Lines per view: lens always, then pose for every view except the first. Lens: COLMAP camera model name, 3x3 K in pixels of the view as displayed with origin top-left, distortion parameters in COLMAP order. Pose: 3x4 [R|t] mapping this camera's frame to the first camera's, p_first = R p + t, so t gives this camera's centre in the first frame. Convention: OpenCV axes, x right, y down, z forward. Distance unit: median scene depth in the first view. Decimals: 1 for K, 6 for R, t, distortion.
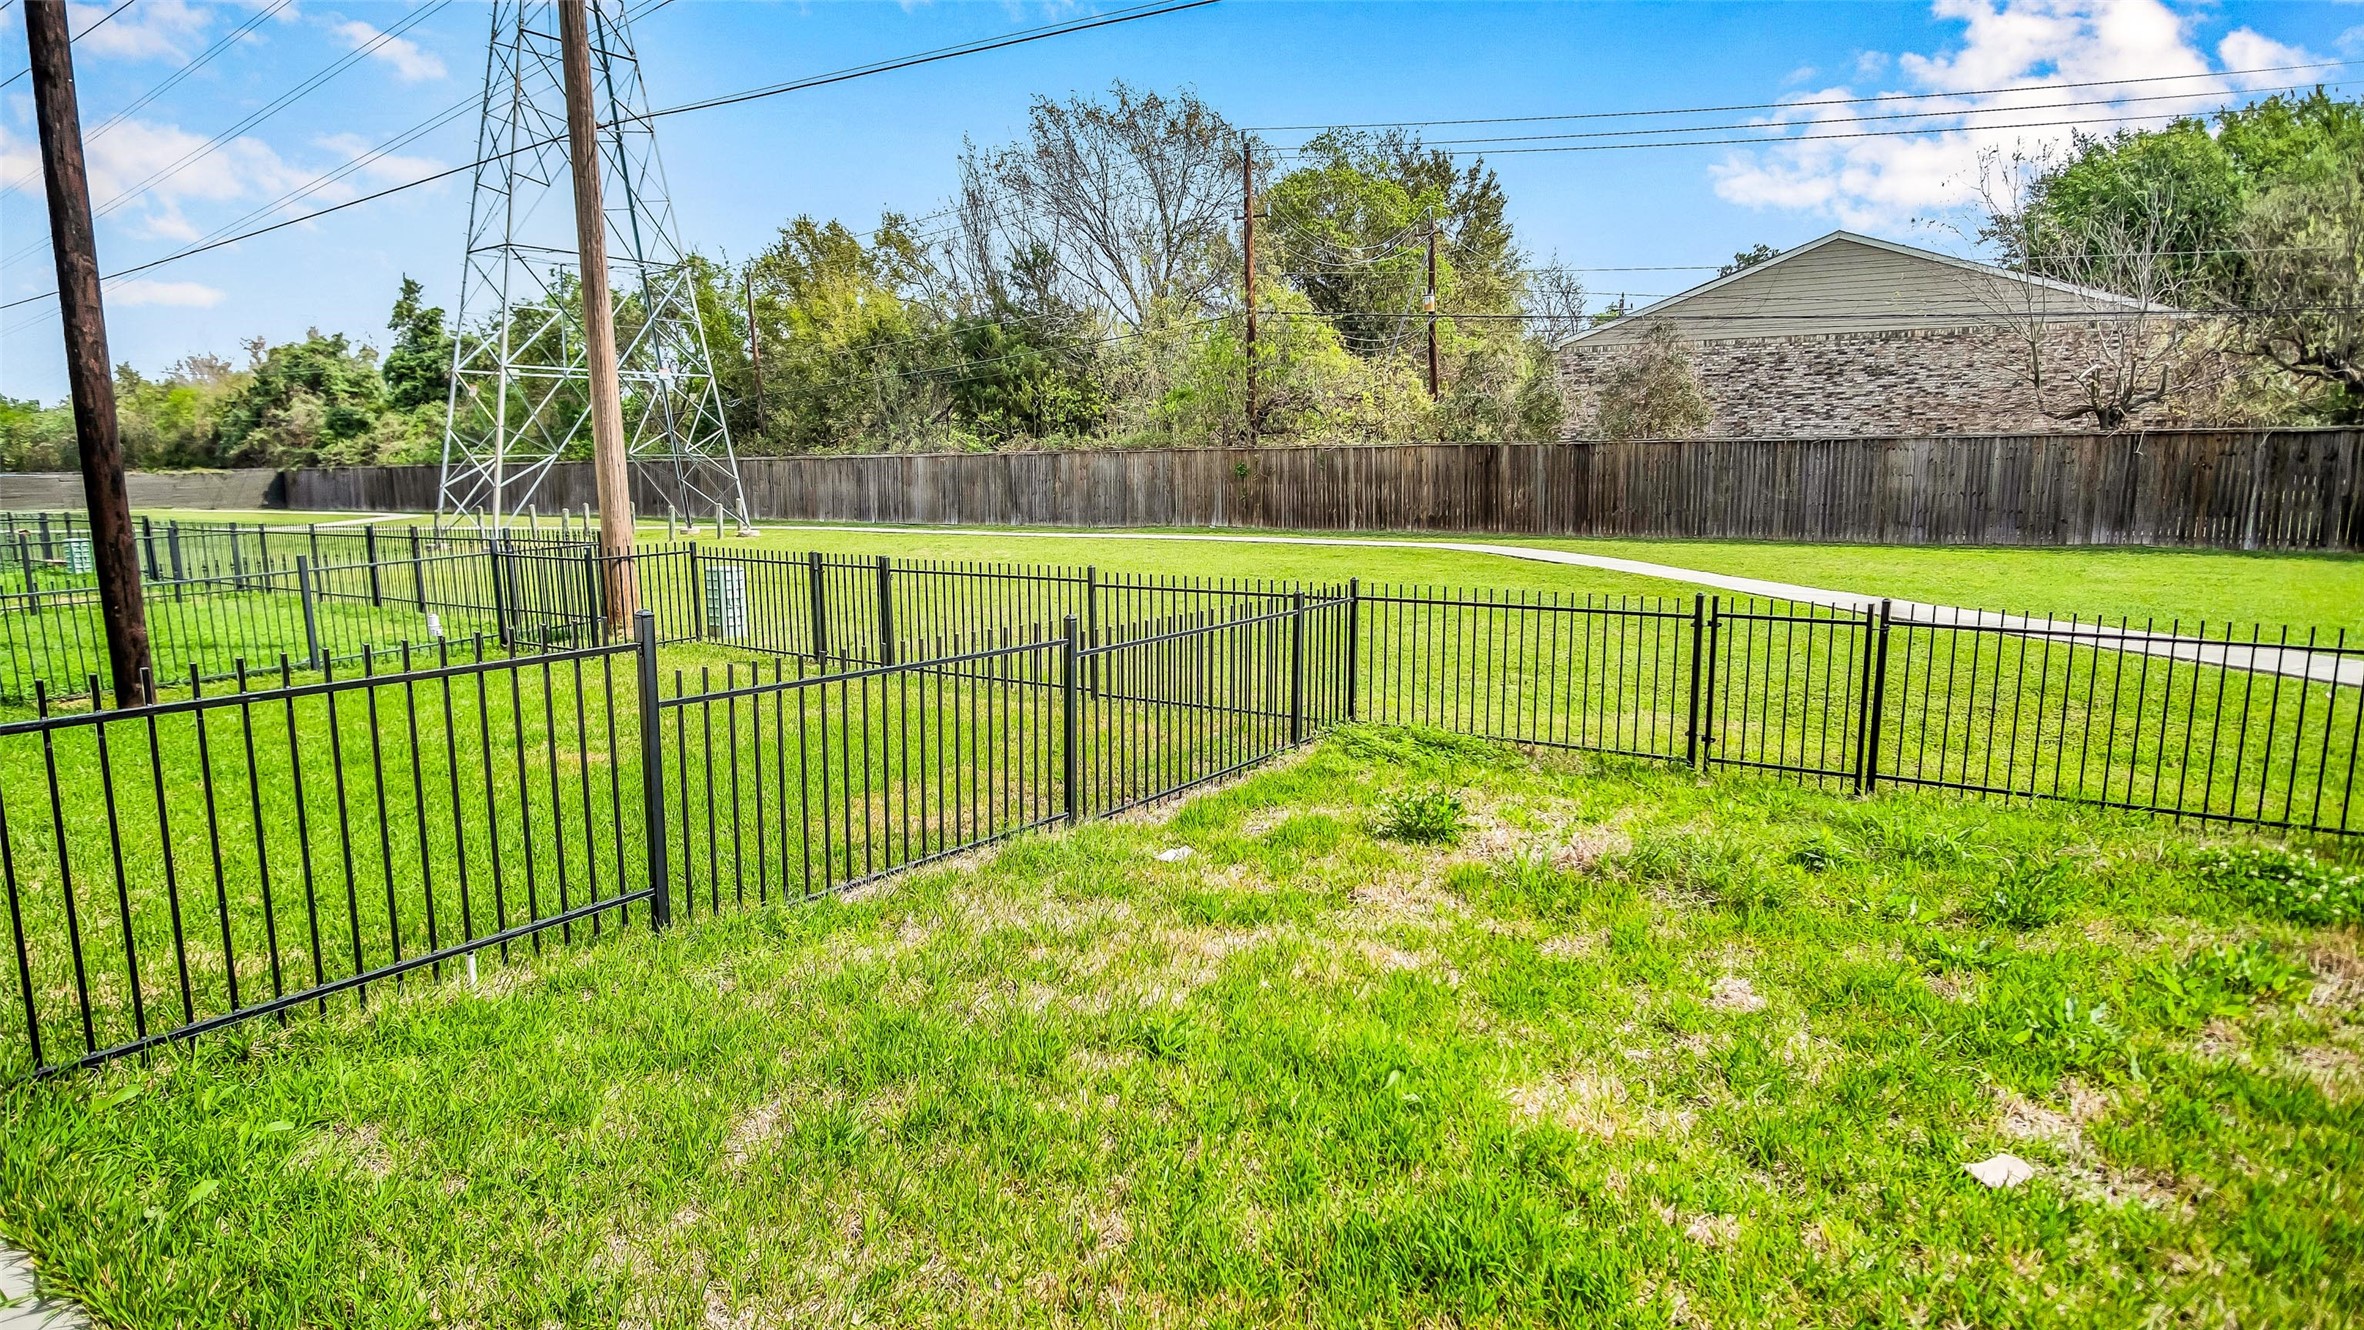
lens RADIAL K [[1262.4, 0, 1171.3], [0, 1262.4, 662.9], [0, 0, 1]] dist [-0.035101, 0.009761]
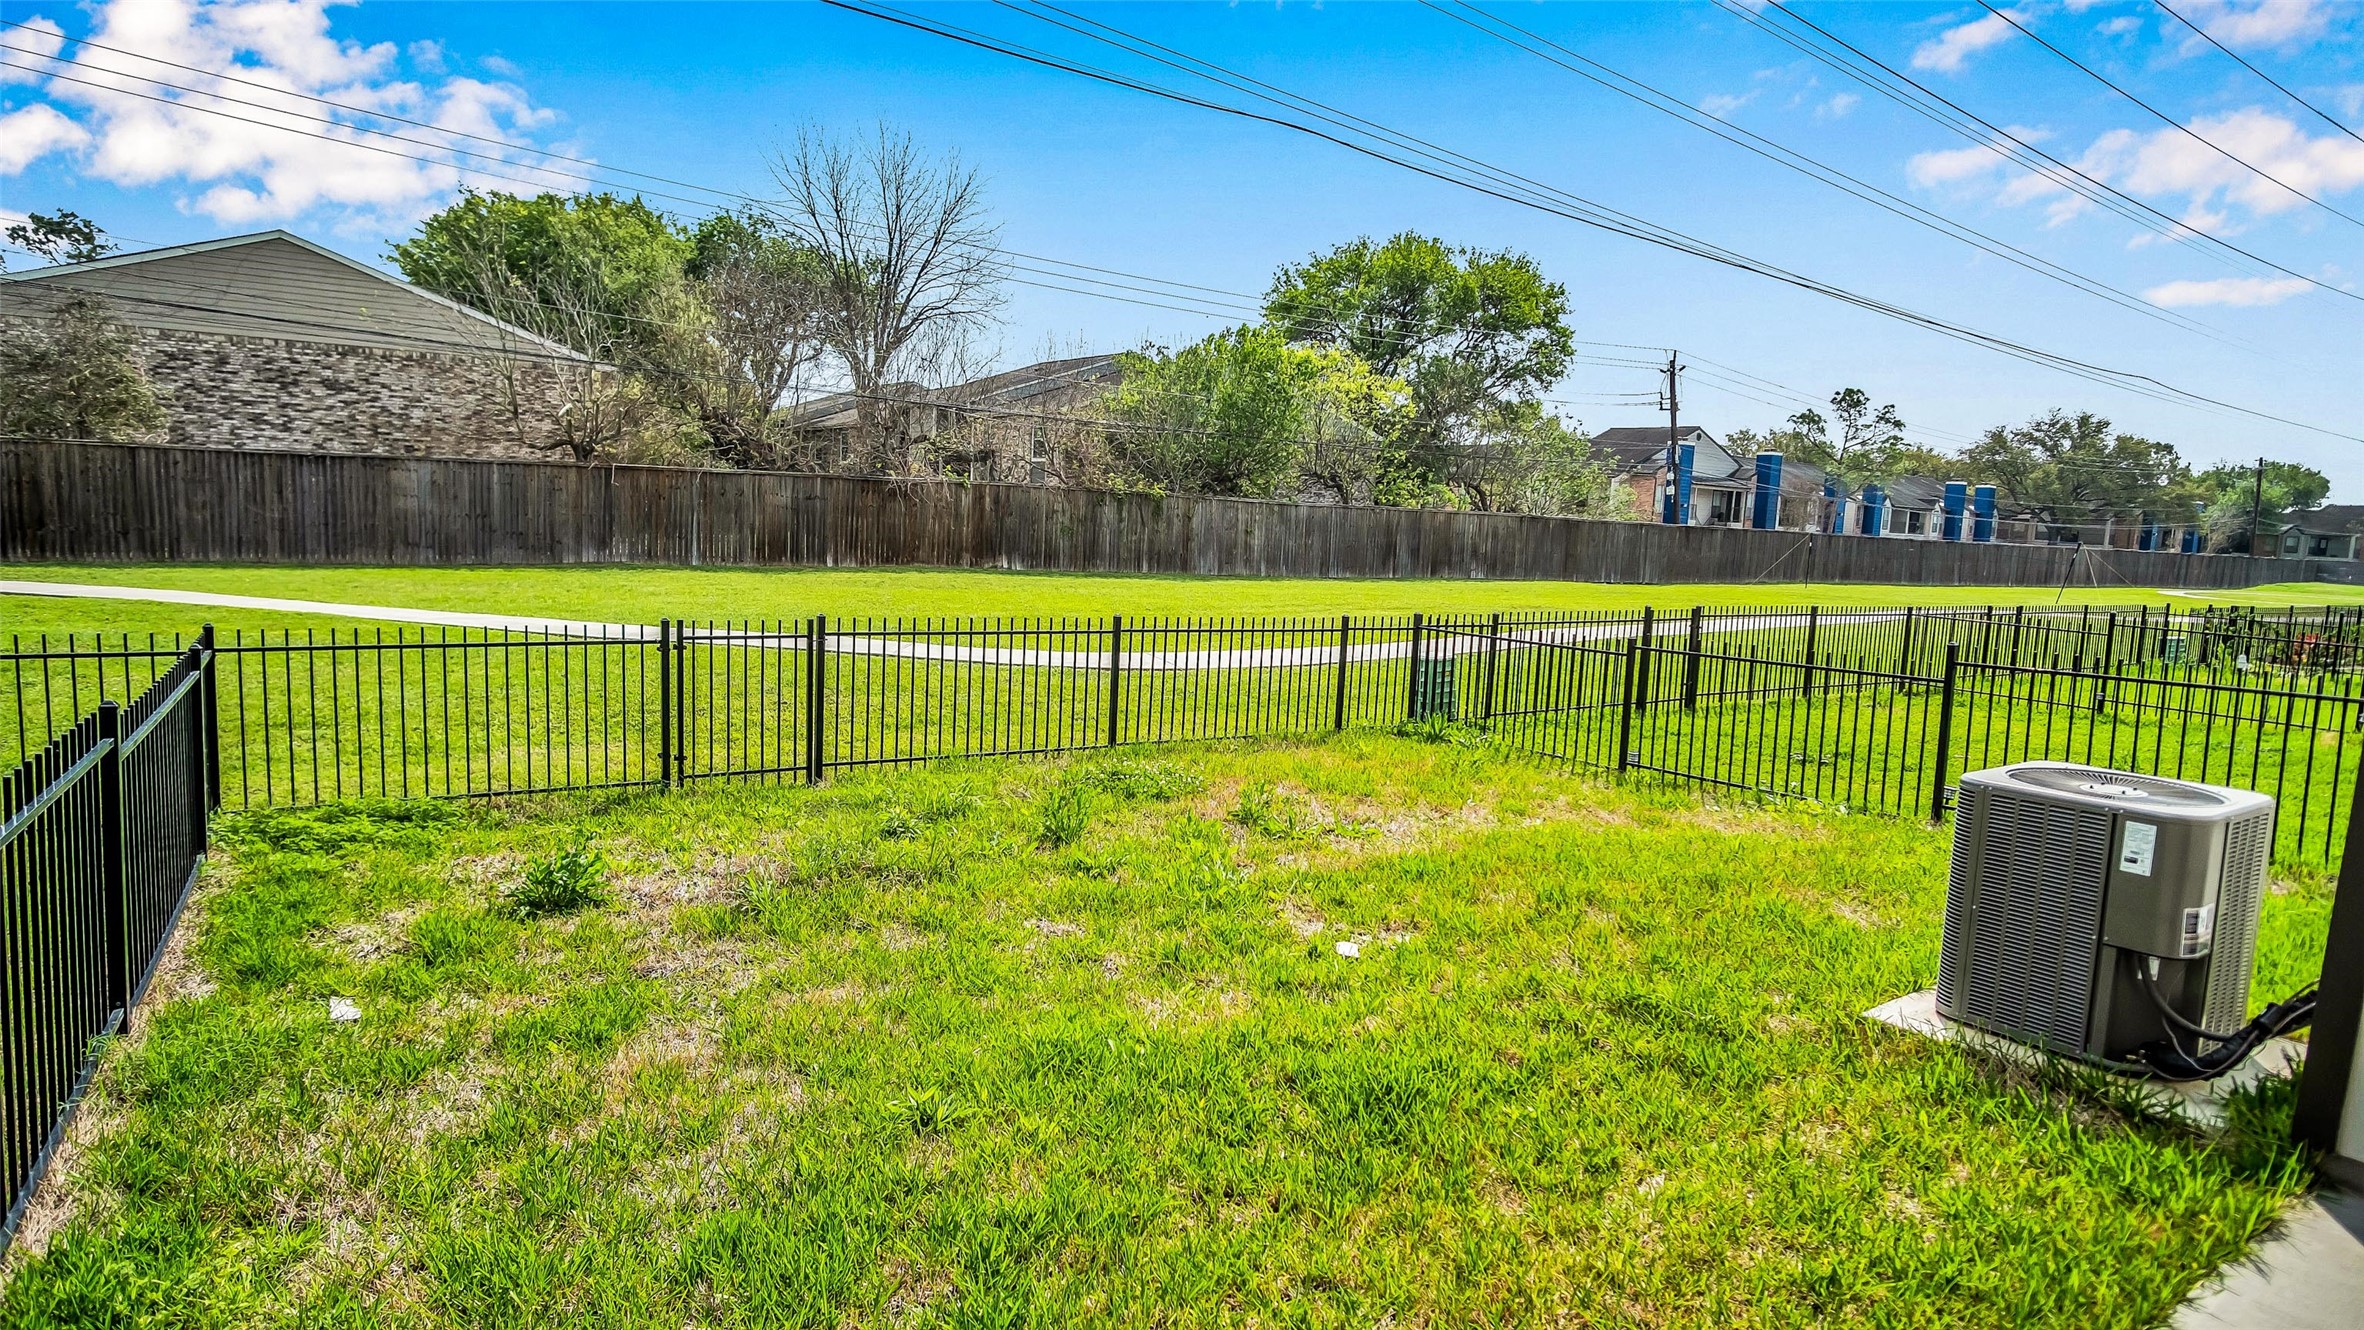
lens RADIAL K [[1262.4, 0, 1171.3], [0, 1262.4, 662.9], [0, 0, 1]] dist [-0.035101, 0.009761]
pose [[0.382547, -0.082600, 0.920236, -0.088736], [0.095890, 0.994167, 0.049374, -0.007182], [-0.918947, 0.069353, 0.388236, 0.052917]]
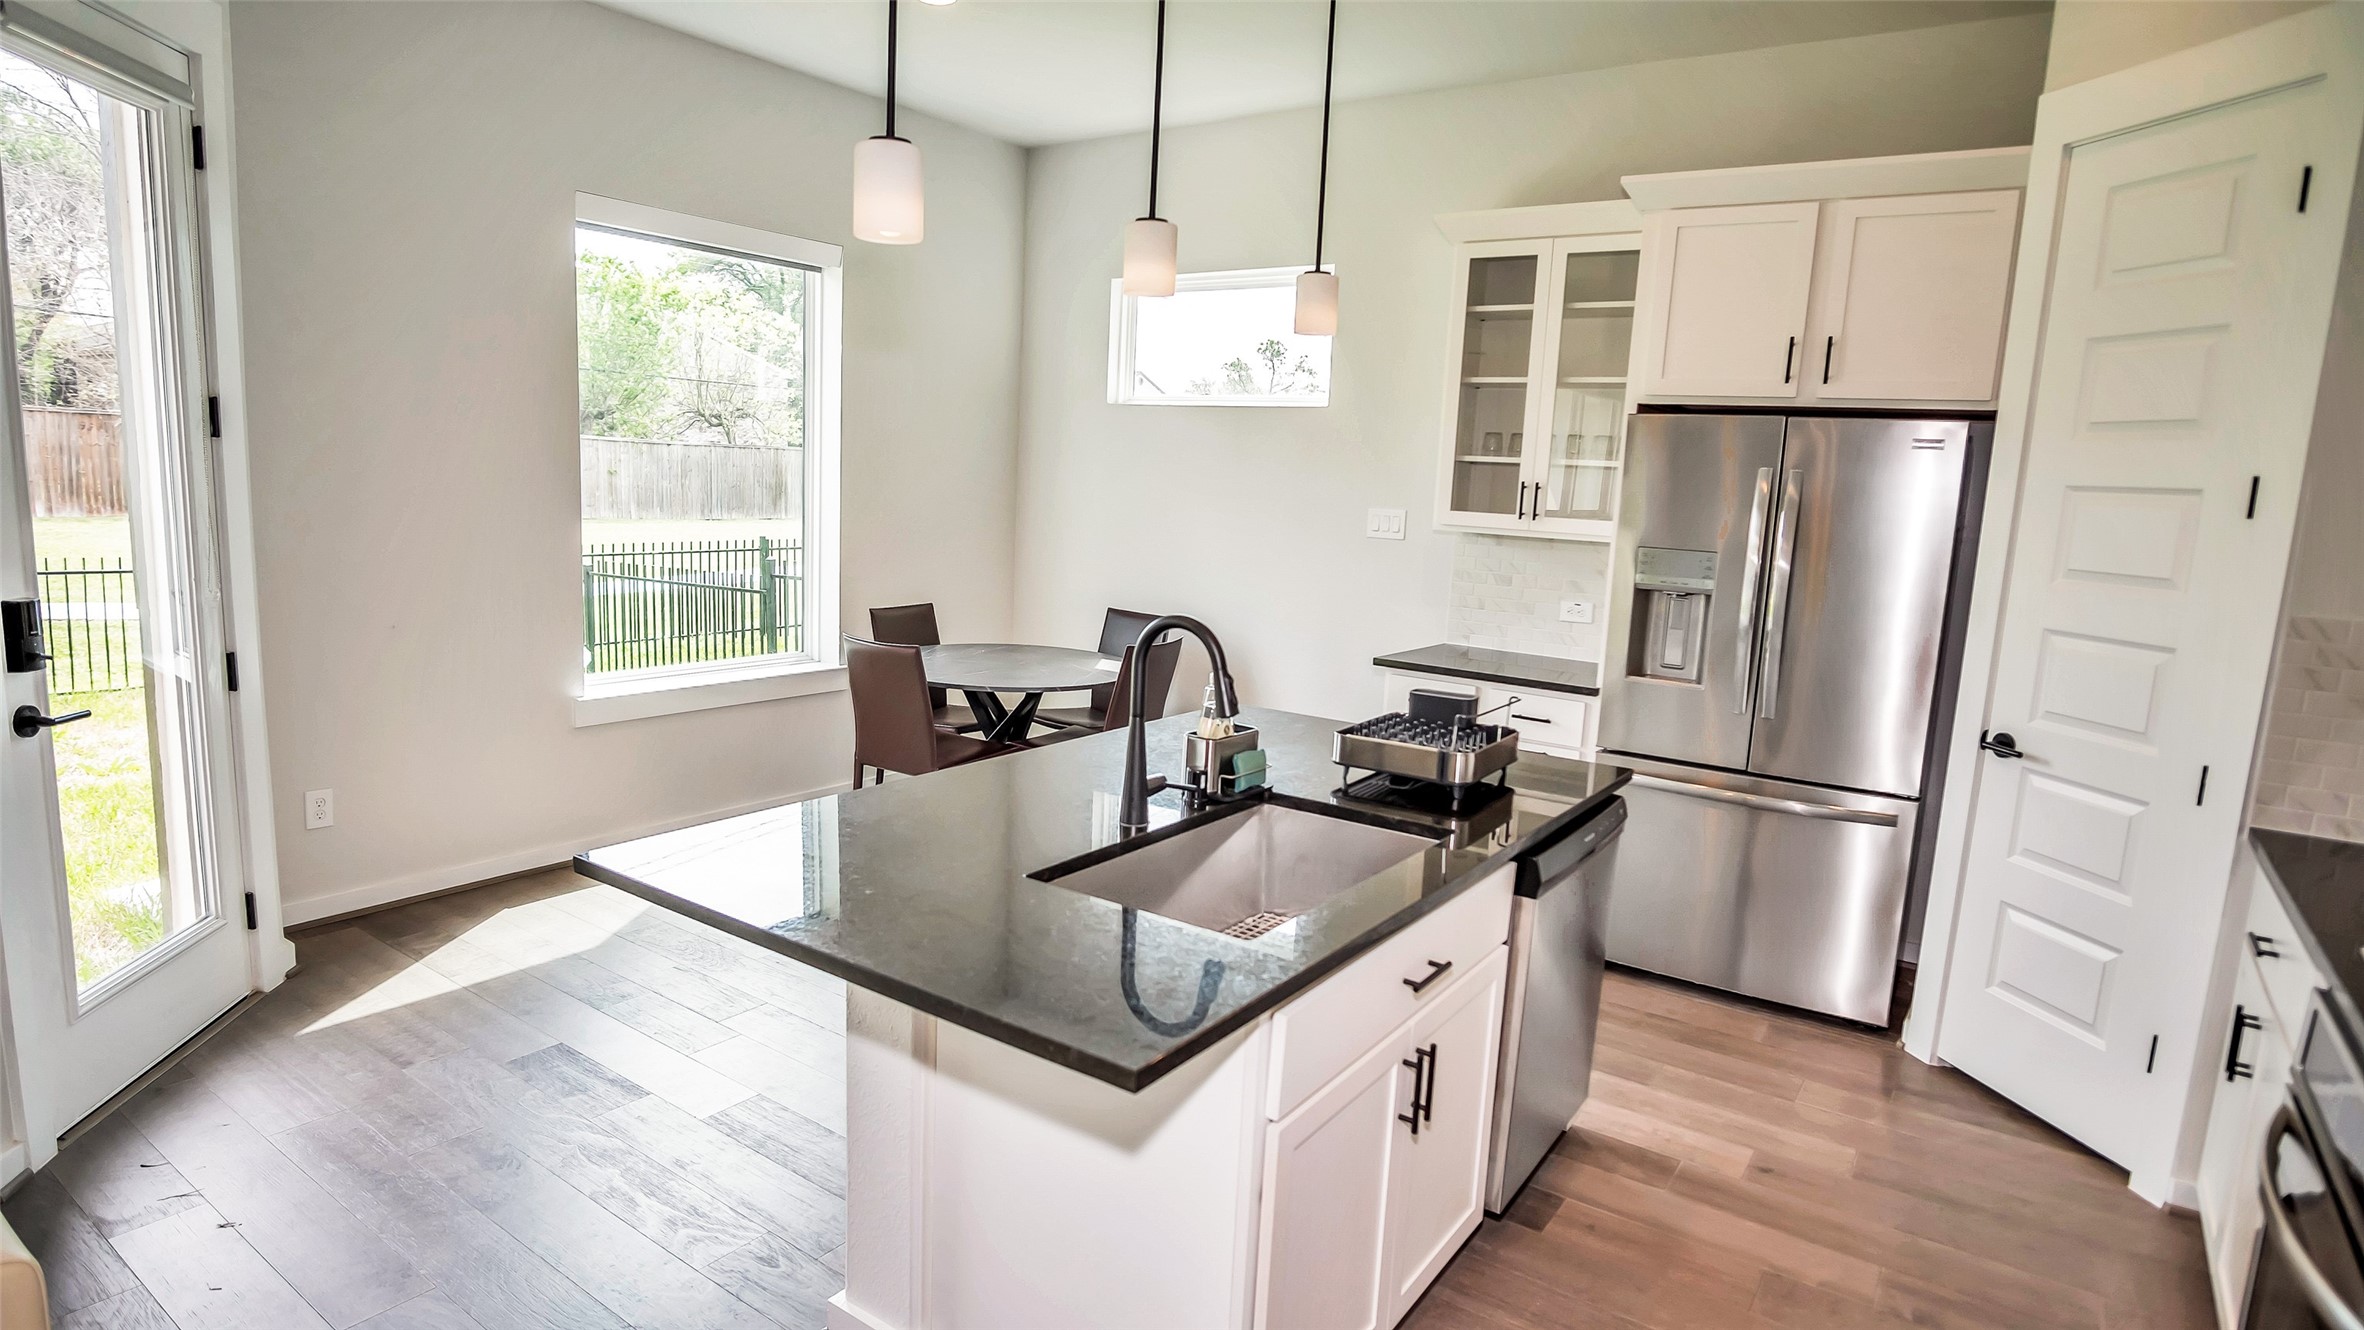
lens RADIAL K [[1262.4, 0, 1171.3], [0, 1262.4, 662.9], [0, 0, 1]] dist [-0.035101, 0.009761]
pose [[0.024758, -0.136217, 0.990370, -0.080051], [0.113152, 0.984689, 0.132607, 0.012378], [-0.993269, 0.108780, 0.039792, -0.087703]]
